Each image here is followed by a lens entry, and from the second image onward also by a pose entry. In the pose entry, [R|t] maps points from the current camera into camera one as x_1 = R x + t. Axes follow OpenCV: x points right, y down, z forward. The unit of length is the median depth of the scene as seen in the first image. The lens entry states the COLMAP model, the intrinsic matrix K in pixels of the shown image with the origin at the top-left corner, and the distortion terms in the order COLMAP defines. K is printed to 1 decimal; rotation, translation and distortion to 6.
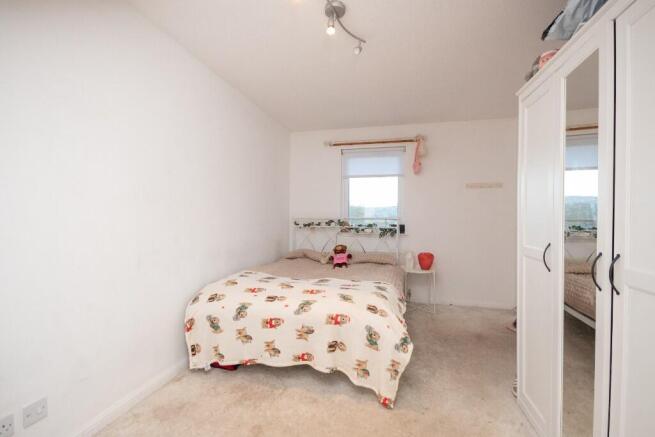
lens RADIAL K [[288.9, 0, 326.3], [0, 288.9, 218.2], [0, 0, 1]] dist [0.001133, -0.000016]
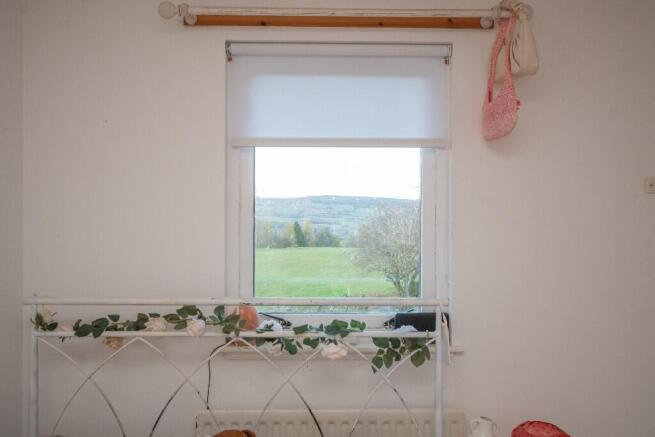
lens RADIAL K [[560.3, 0, 328.4], [0, 560.3, 219.2], [0, 0, 1]] dist [0.011366, -0.000476]
pose [[0.966267, -0.002823, 0.257527, 0.008460], [0.003416, 0.999992, -0.001856, -0.071262], [-0.257520, 0.002673, 0.966269, 0.477137]]
